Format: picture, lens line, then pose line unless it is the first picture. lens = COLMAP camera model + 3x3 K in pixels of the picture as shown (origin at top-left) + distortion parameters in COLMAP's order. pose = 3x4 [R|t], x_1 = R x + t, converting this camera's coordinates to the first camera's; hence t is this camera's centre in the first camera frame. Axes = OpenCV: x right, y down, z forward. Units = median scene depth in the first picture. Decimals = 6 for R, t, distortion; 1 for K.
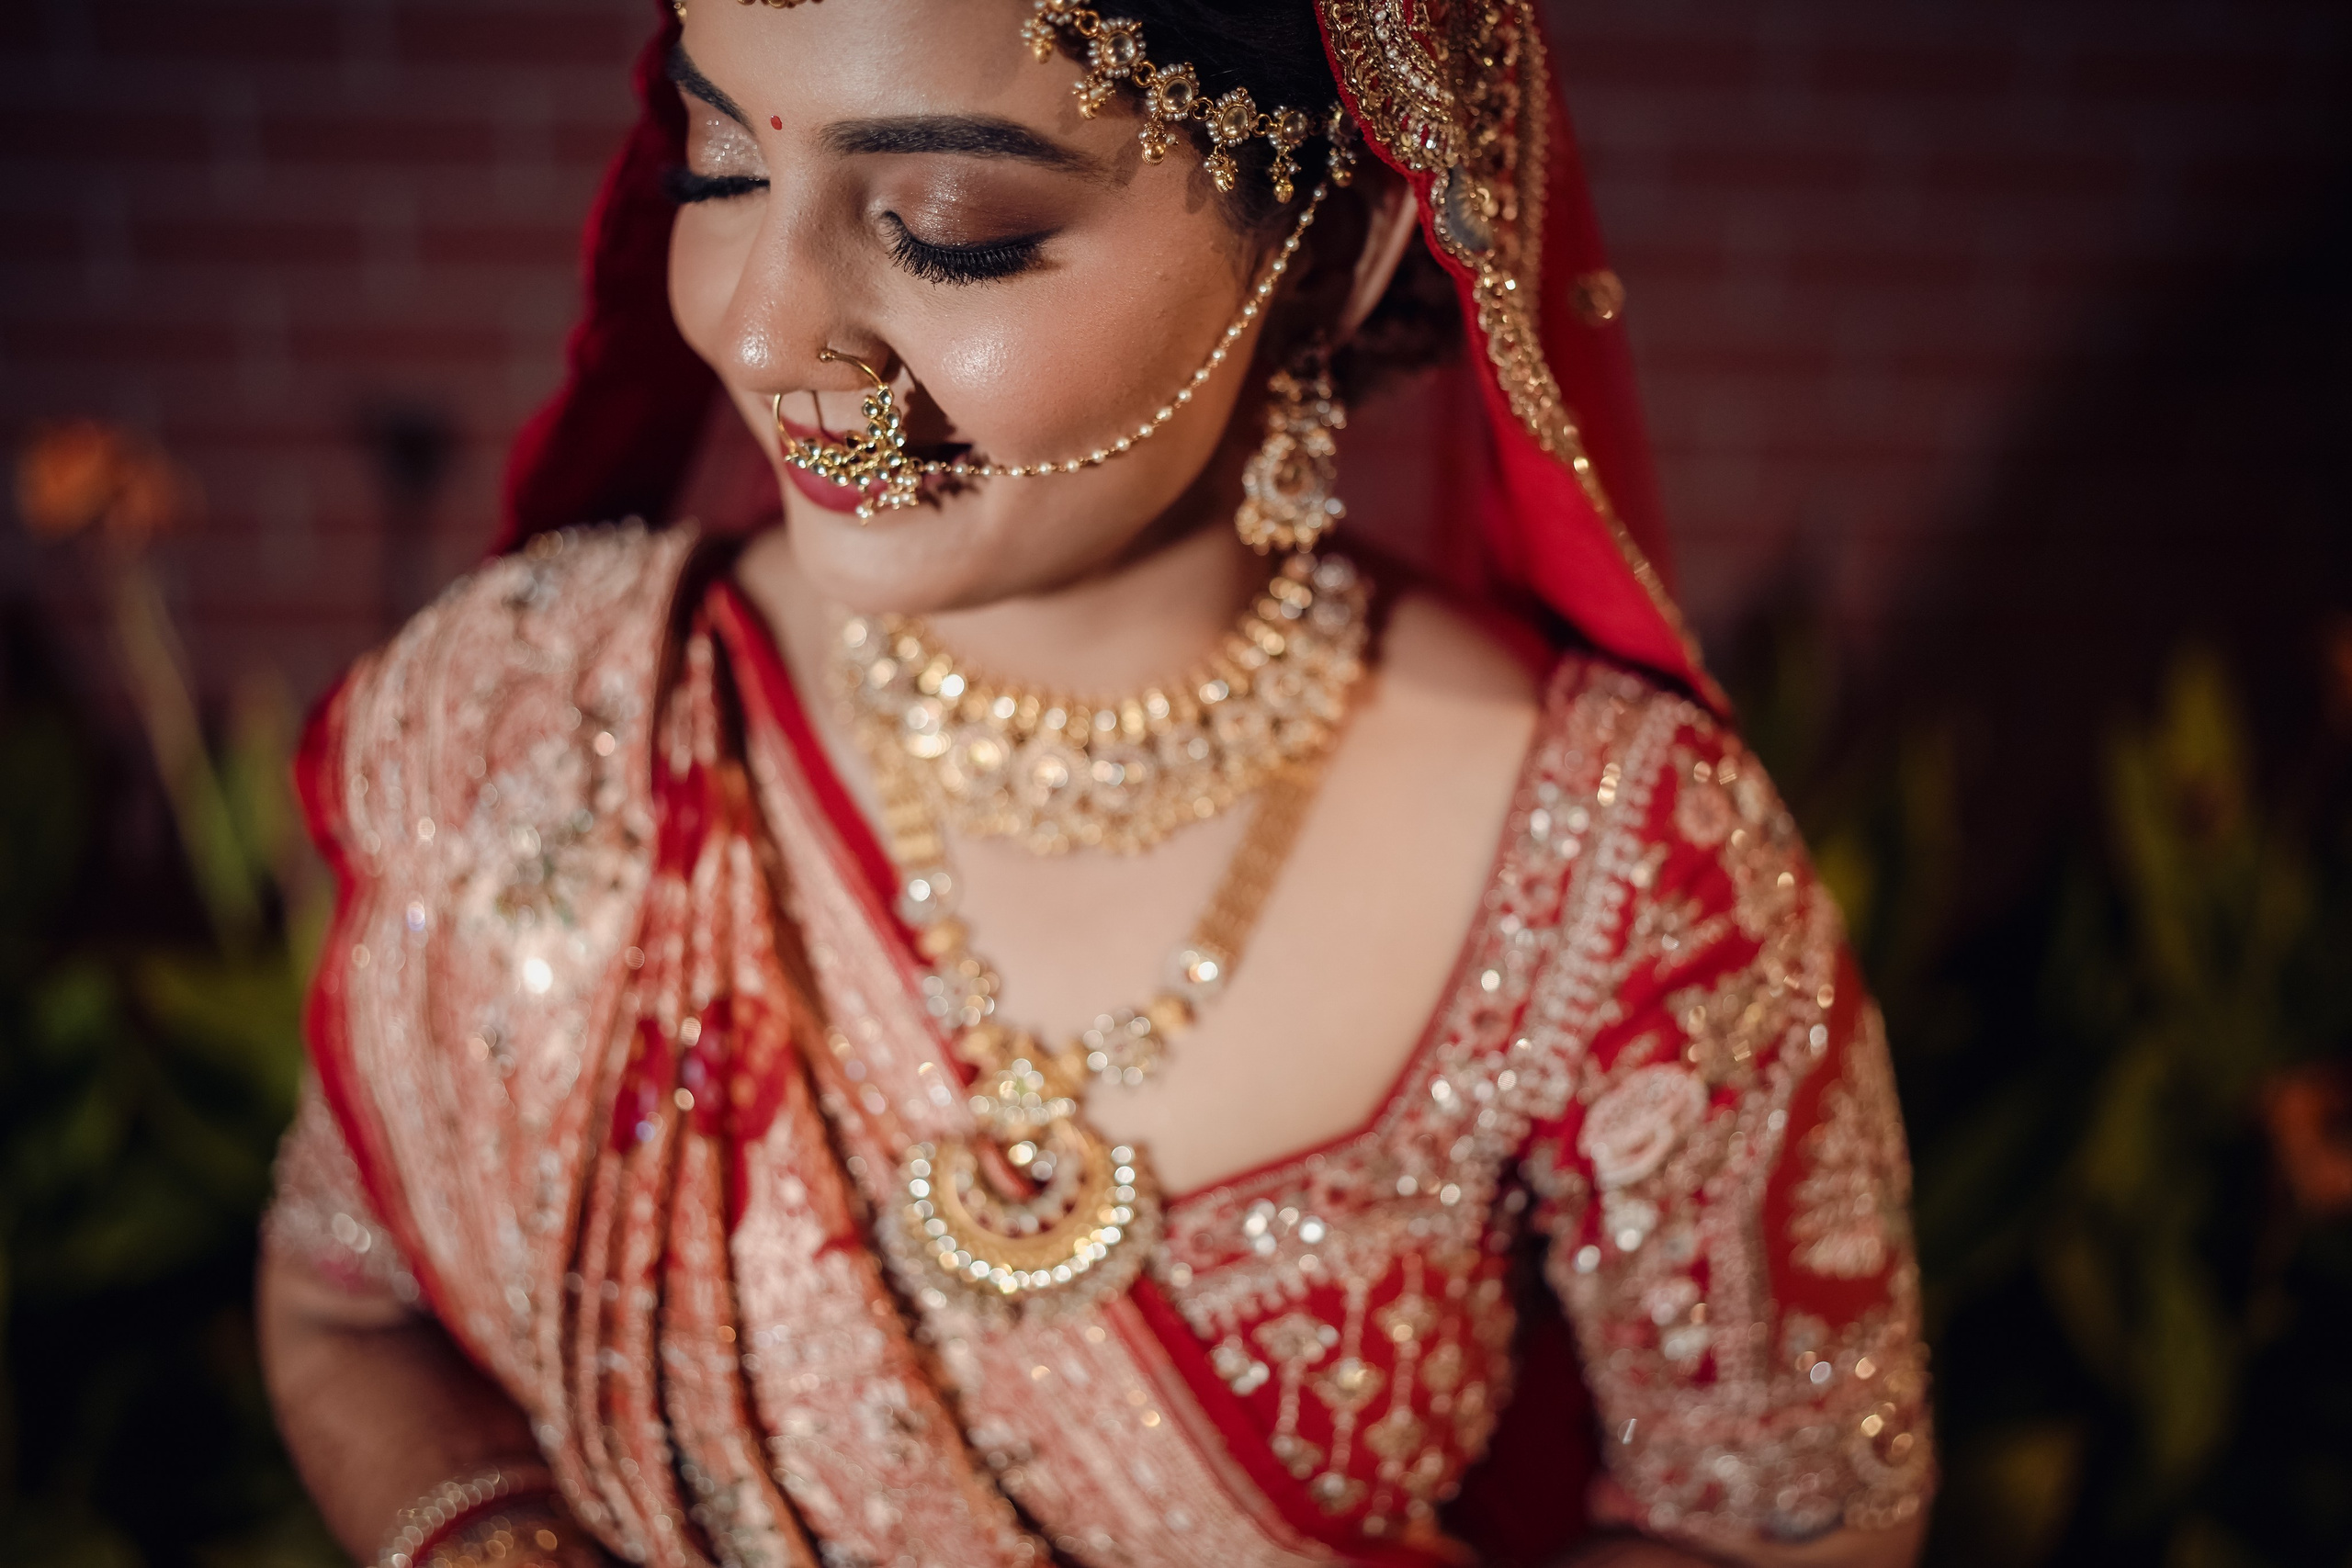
lens RADIAL K [[2295.3, 0, 1172.9], [0, 2295.3, 797.9], [0, 0, 1]] dist [-0.062973, 0.000000]
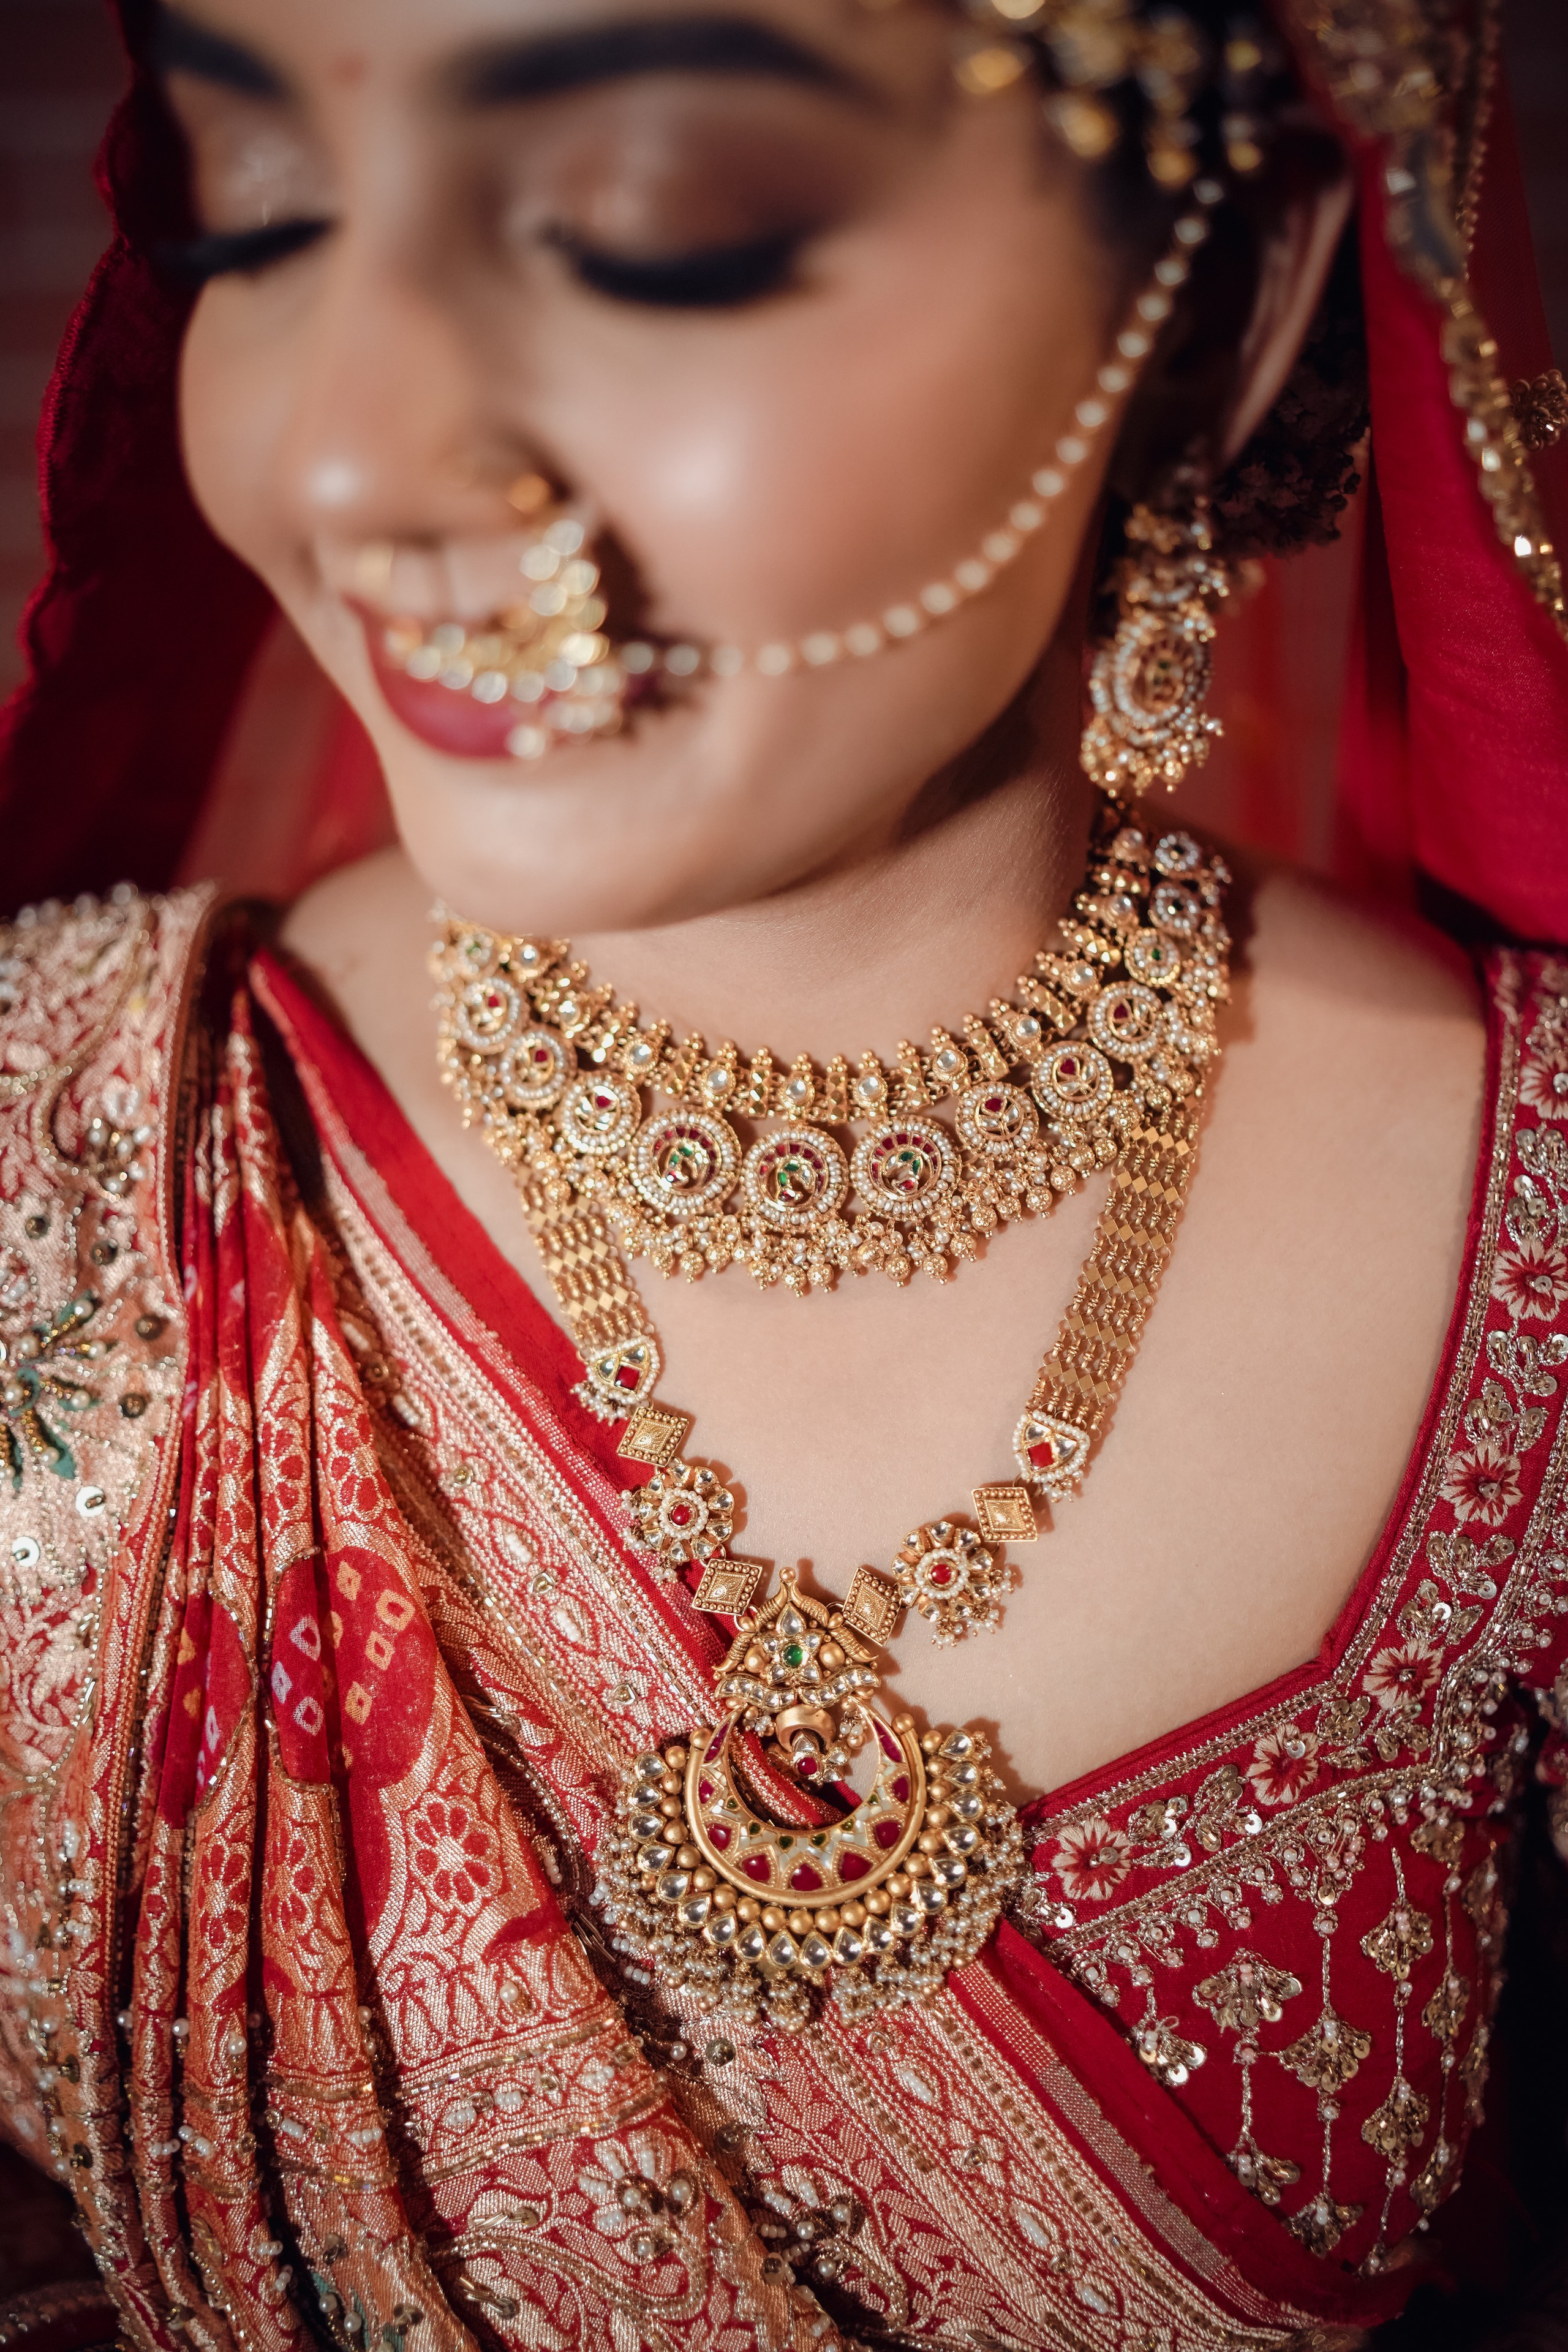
lens RADIAL K [[2164.4, 0, 751.8], [0, 2164.4, 1142.3], [0, 0, 1]] dist [-0.052062, 0.000000]
pose [[0.994100, -0.084913, 0.067497, -0.106815], [0.089472, 0.993688, -0.067662, 0.021565], [-0.061326, 0.073302, 0.995423, 0.377578]]
